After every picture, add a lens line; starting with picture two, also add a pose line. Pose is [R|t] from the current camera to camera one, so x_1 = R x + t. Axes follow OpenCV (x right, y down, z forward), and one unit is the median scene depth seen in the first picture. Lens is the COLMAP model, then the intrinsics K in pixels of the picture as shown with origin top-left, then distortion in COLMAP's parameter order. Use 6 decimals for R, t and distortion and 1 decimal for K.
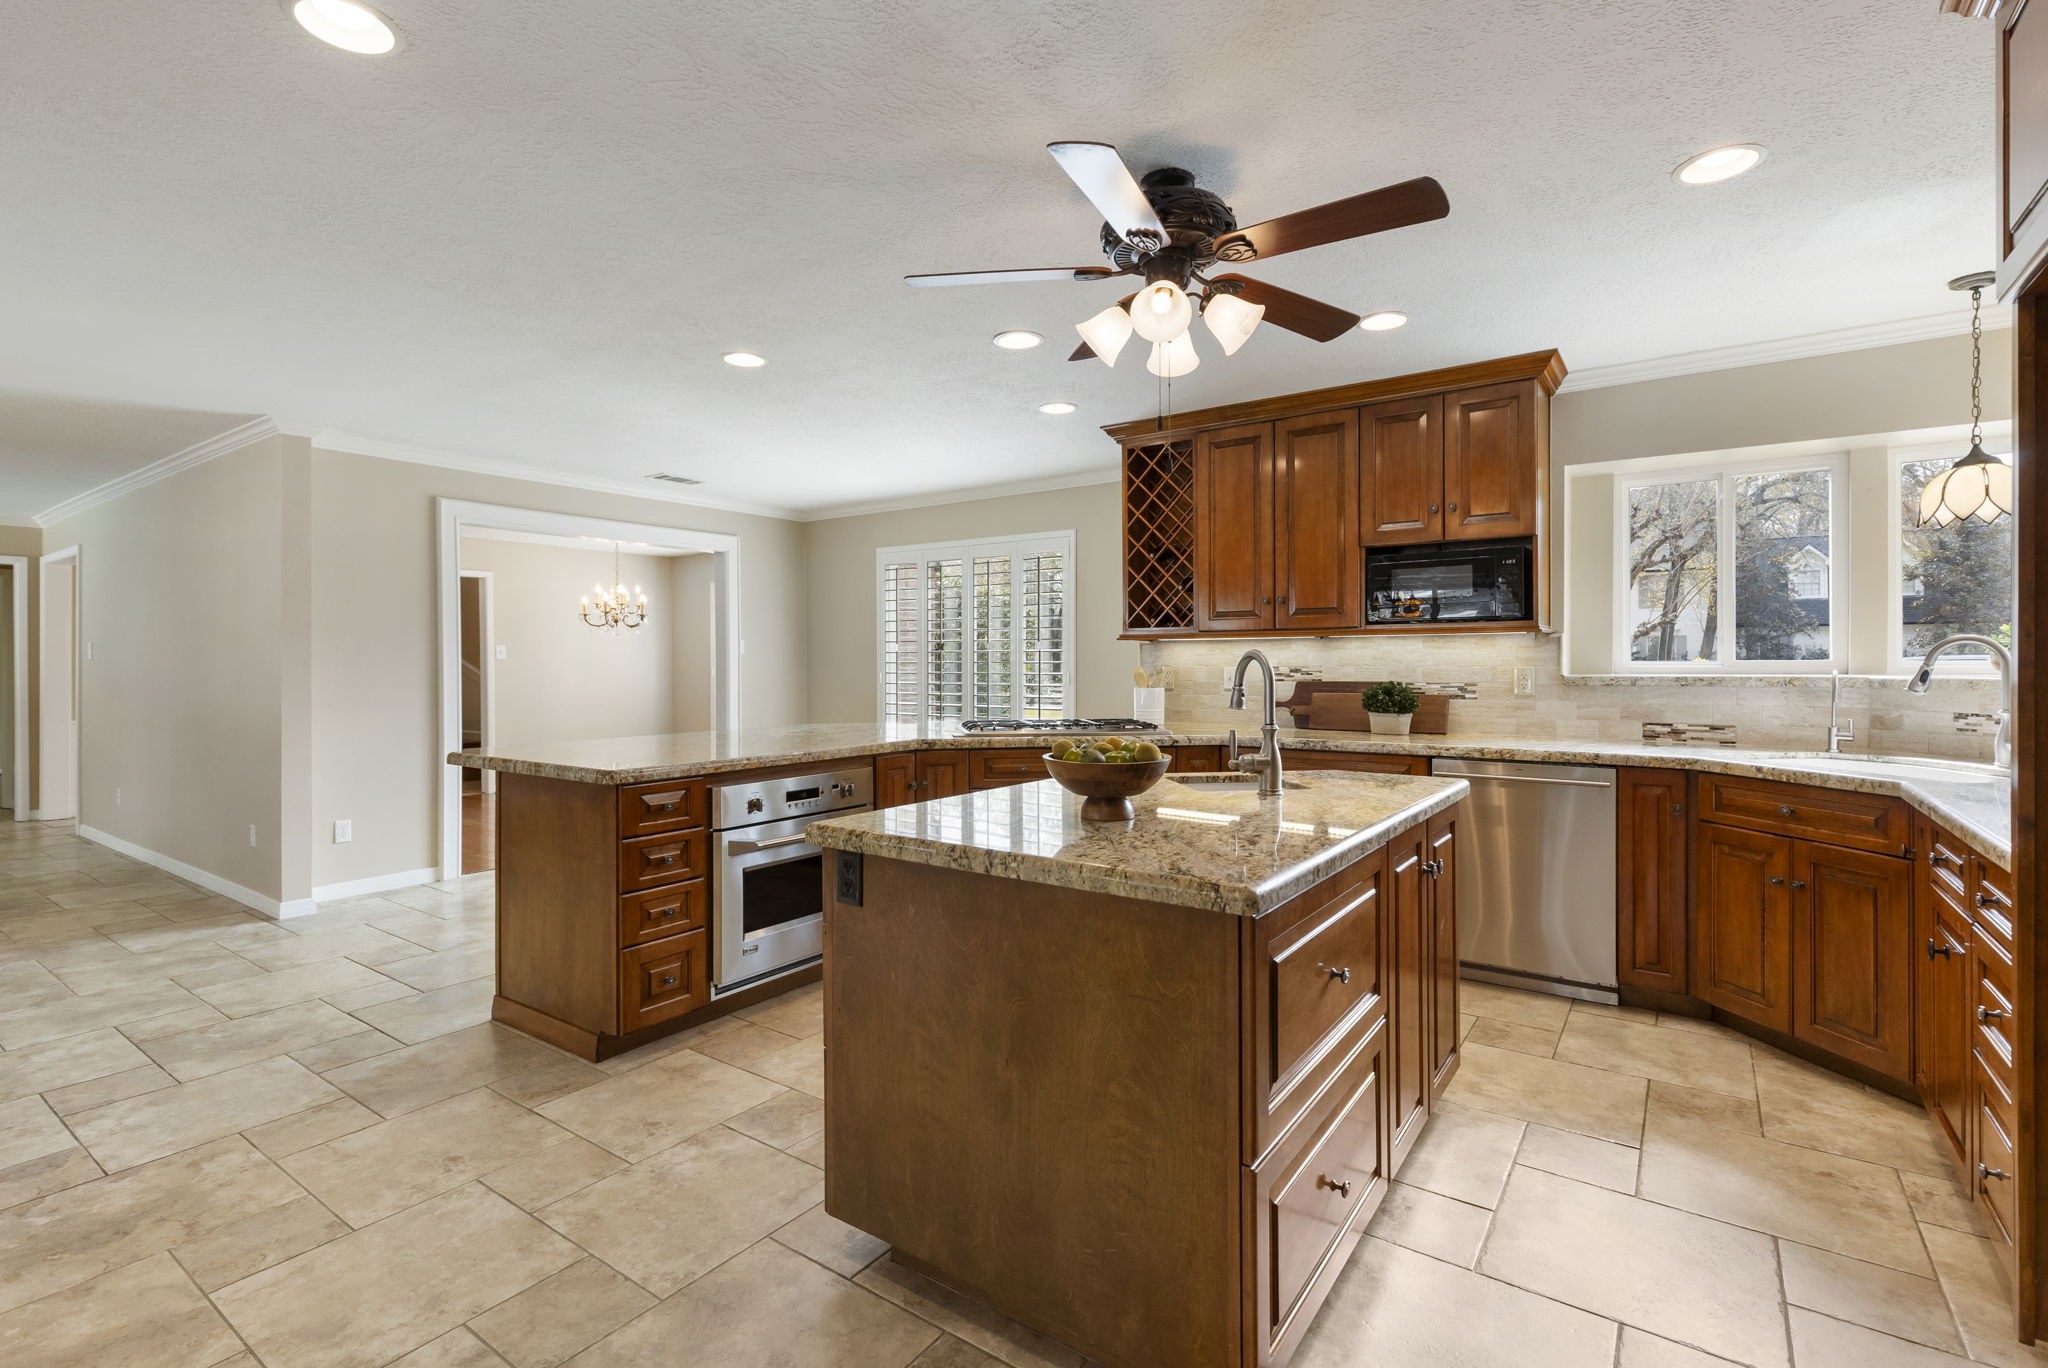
lens RADIAL K [[945.6, 0, 1019.1], [0, 945.6, 665.6], [0, 0, 1]] dist [0.001014, 0.000915]
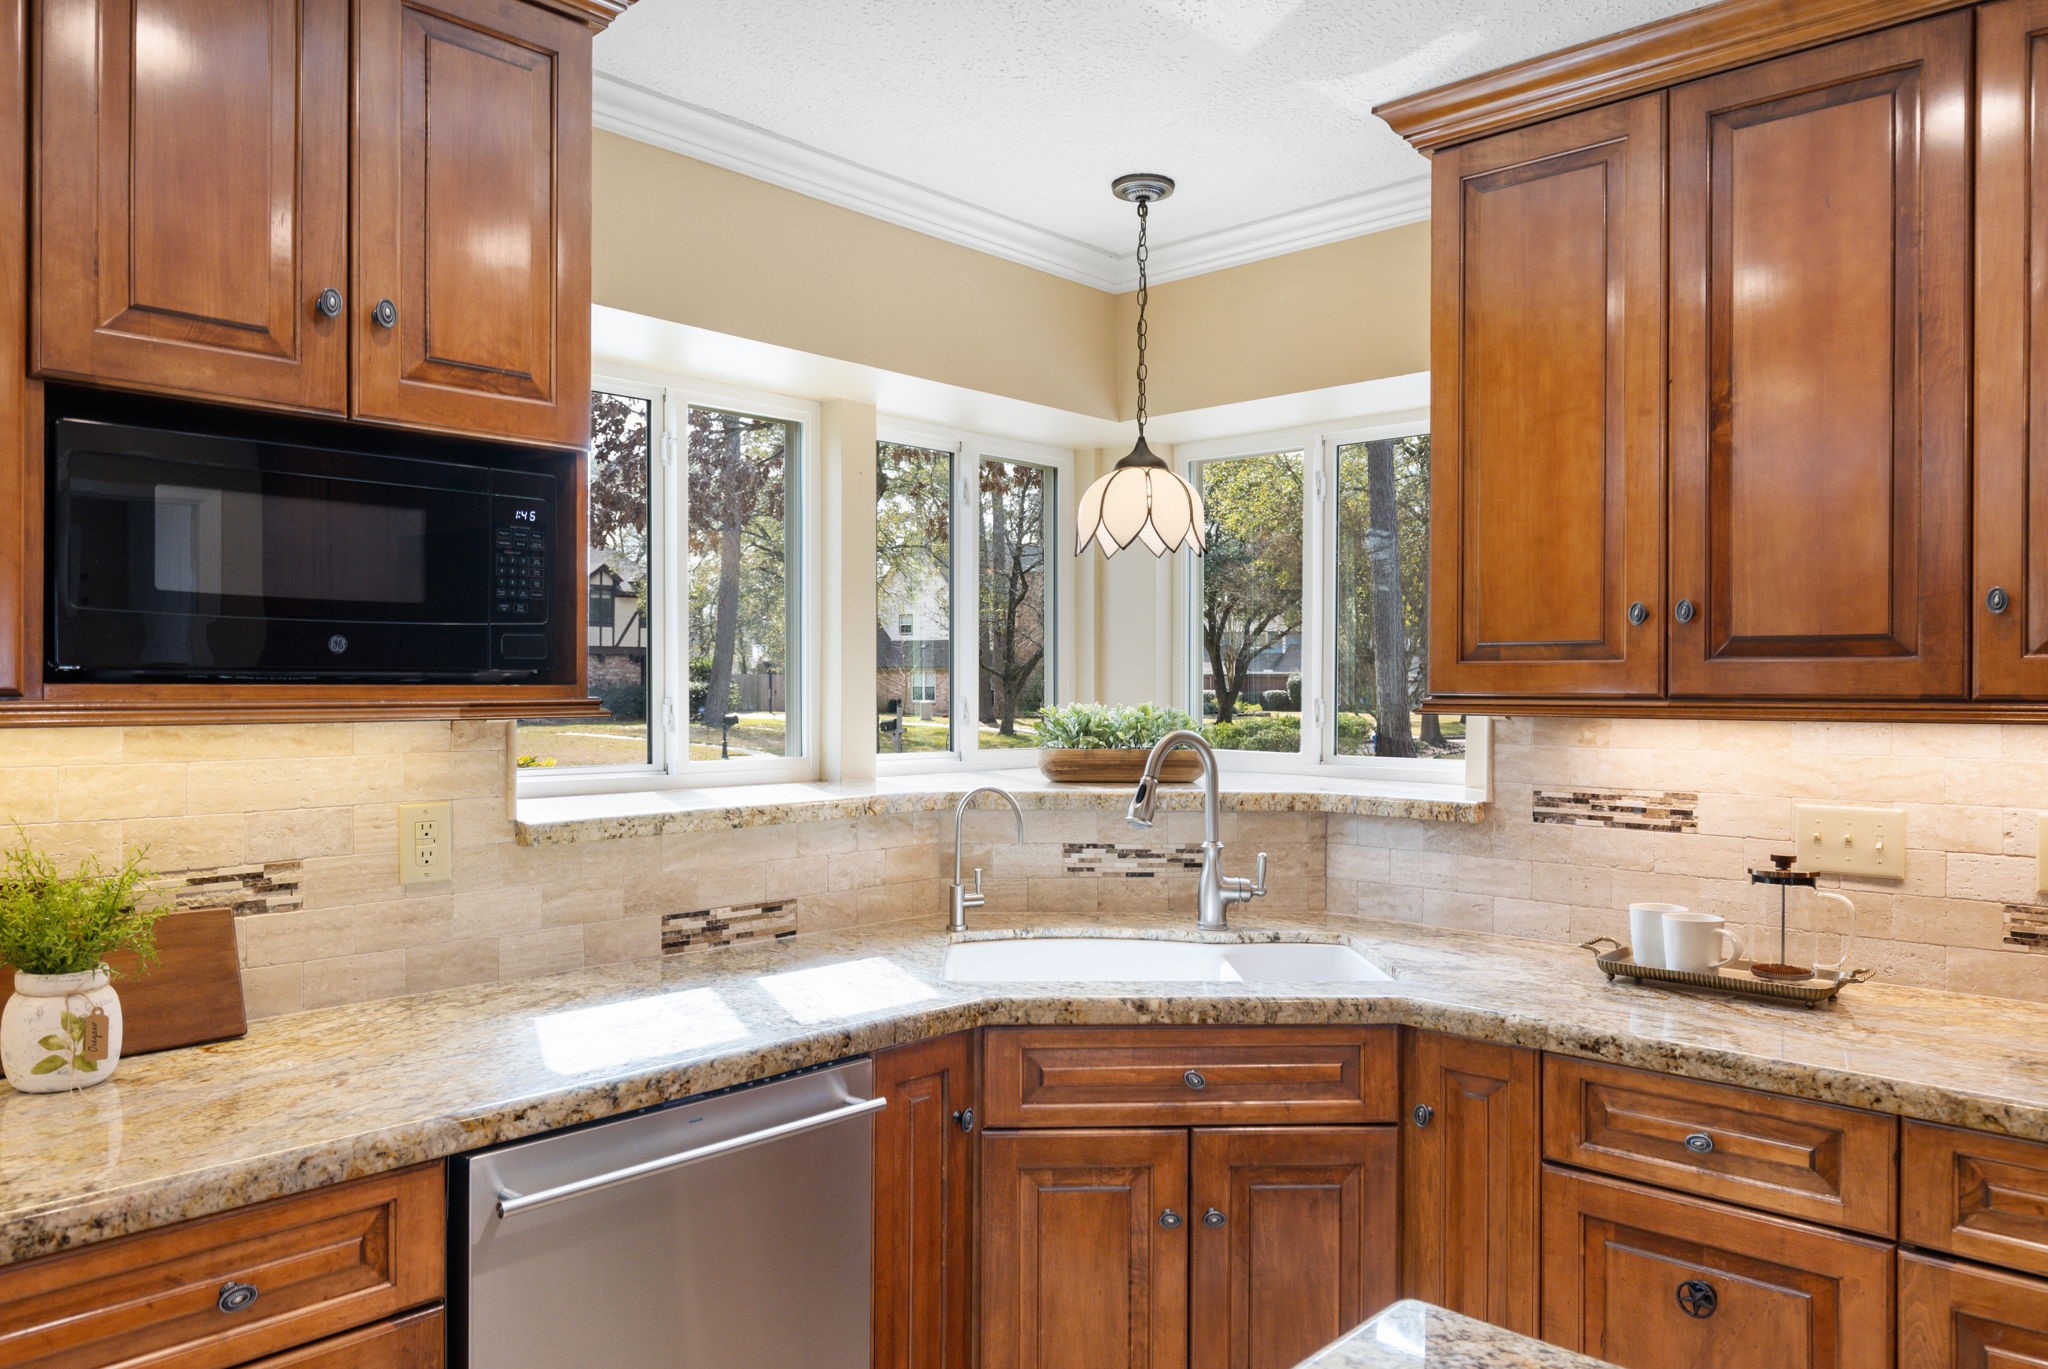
lens RADIAL K [[1404.2, 0, 1024.1], [0, 1404.2, 689.0], [0, 0, 1]] dist [-0.003541, 0.000421]
pose [[0.122312, 0.003766, 0.992485, 0.029041], [0.001383, 0.999991, -0.003965, -0.045680], [-0.992491, 0.001857, 0.122306, 0.799383]]
